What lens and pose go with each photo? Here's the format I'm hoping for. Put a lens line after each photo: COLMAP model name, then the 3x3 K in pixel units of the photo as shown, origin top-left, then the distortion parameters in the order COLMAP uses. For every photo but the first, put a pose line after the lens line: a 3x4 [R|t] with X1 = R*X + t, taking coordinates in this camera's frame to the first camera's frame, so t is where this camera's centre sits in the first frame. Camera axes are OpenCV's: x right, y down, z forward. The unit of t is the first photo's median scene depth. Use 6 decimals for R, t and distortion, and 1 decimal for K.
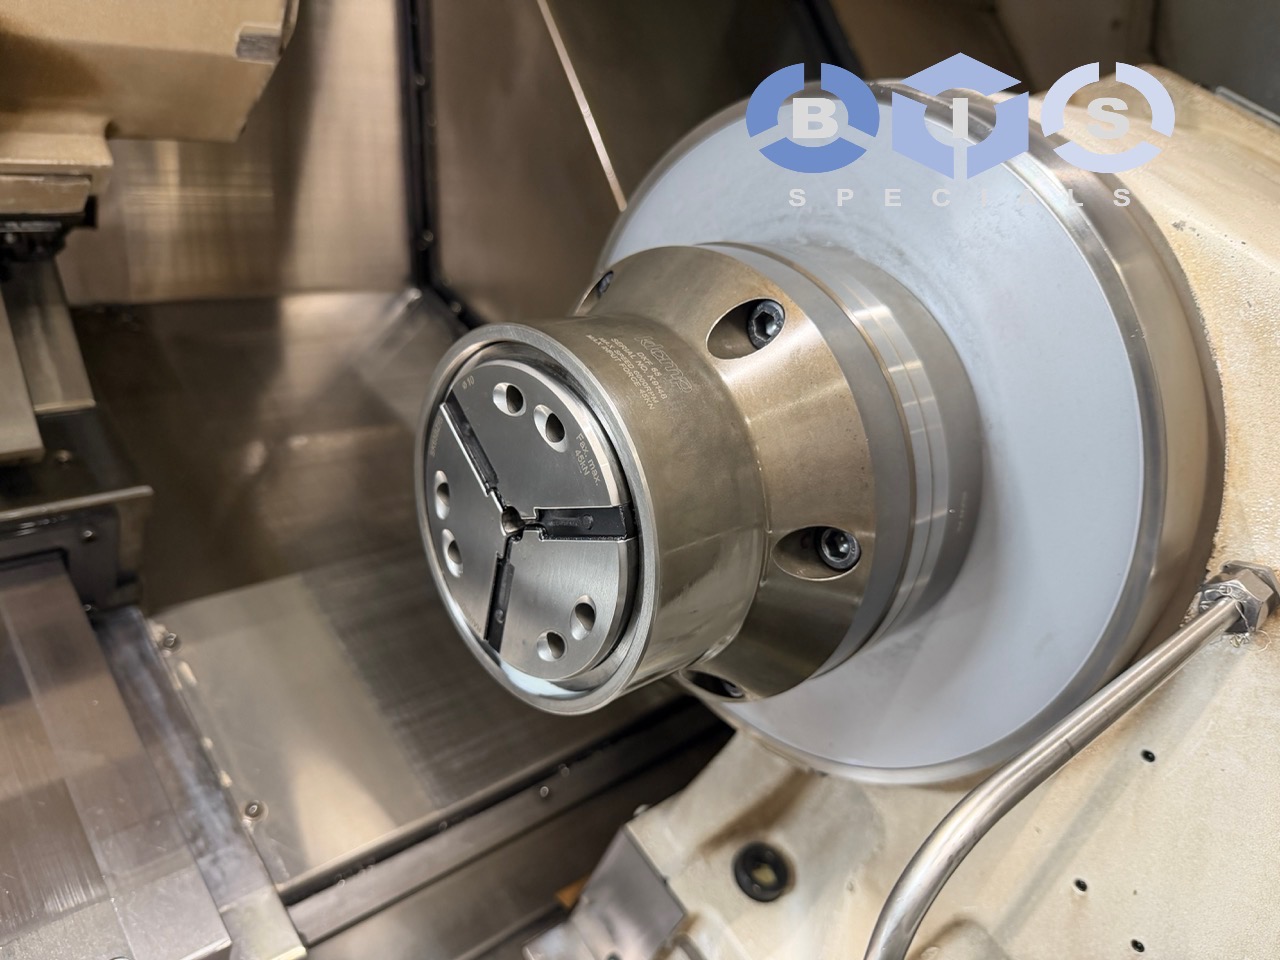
lens RADIAL K [[952.9, 0, 633.8], [0, 952.9, 471.8], [0, 0, 1]] dist [-0.034195, 0.005597]
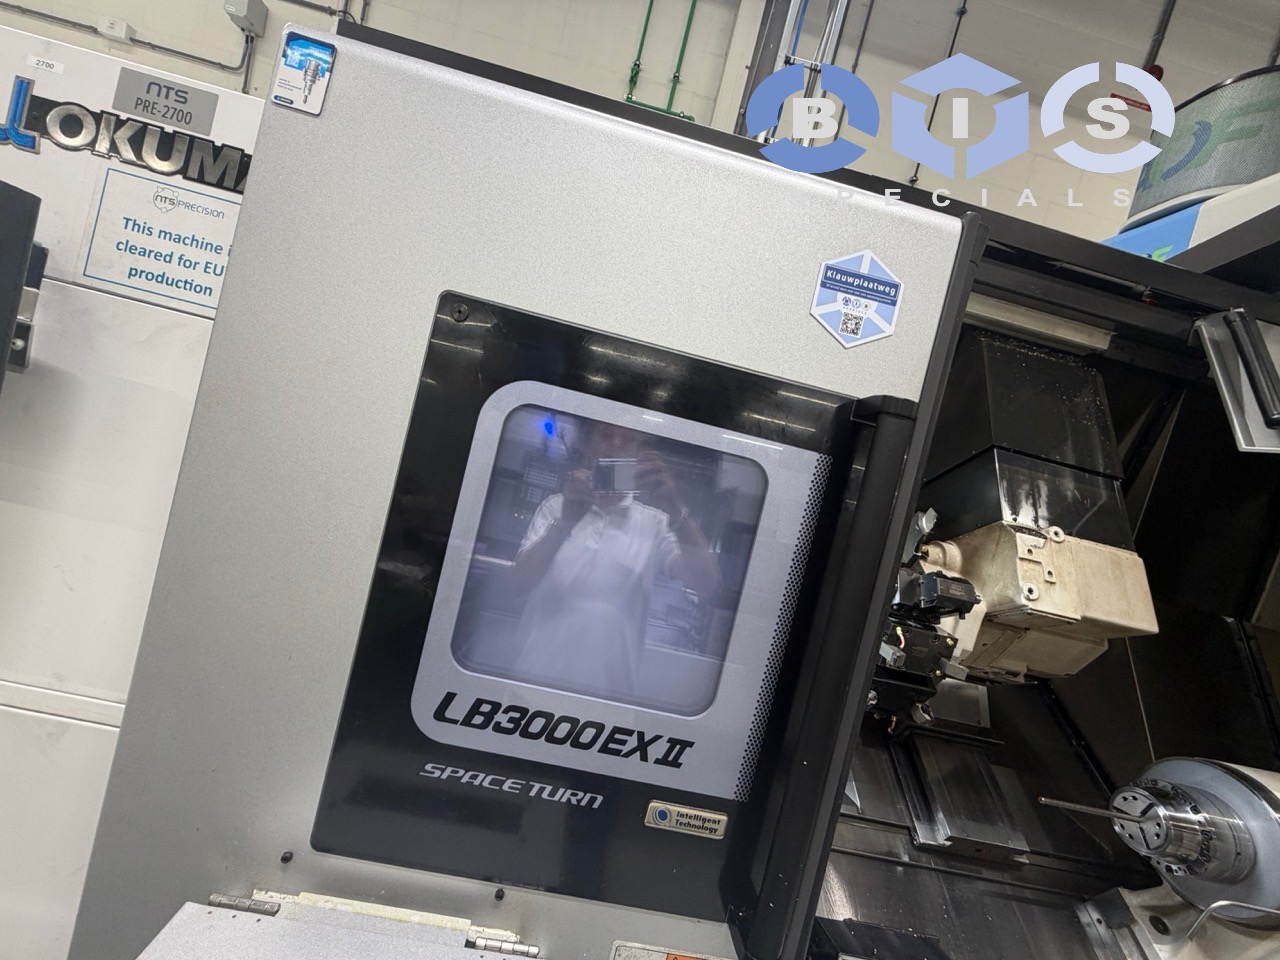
lens RADIAL K [[507.1, 0, 640.0], [0, 507.1, 480.0], [0, 0, 1]] dist [0.000472, 0.000268]
pose [[0.740414, 0.242755, -0.626783, -0.646364], [-0.393630, 0.912471, -0.111588, -0.204909], [0.544833, 0.329342, 0.771162, -2.657668]]
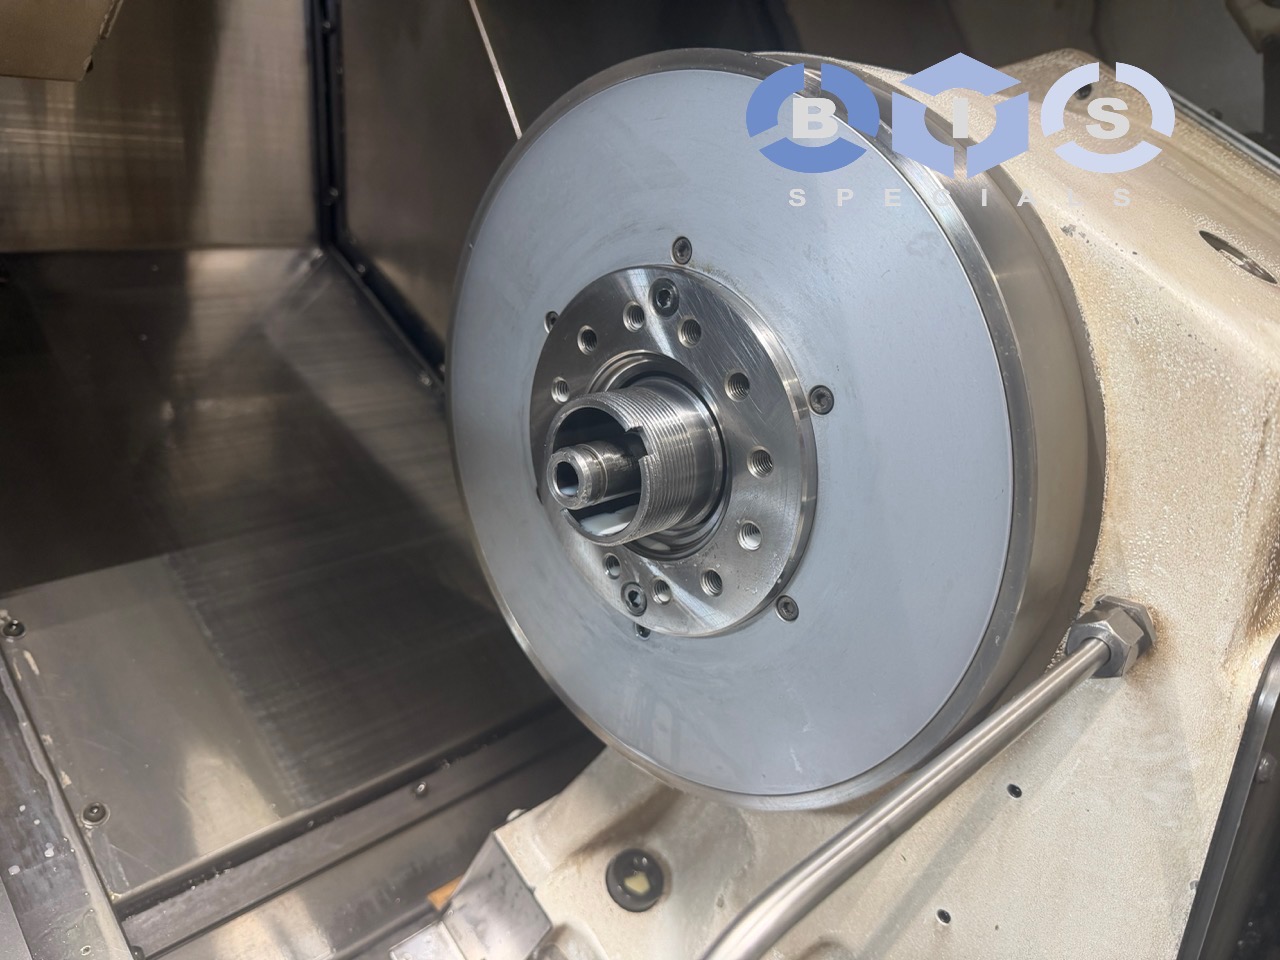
lens RADIAL K [[948.2, 0, 640.0], [0, 948.2, 480.0], [0, 0, 1]] dist [-0.033225, 0.006628]
pose [[0.997593, 0.026971, 0.063884, 0.072831], [-0.030004, 0.998444, 0.046996, -0.032295], [-0.062517, -0.048800, 0.996850, 0.067680]]
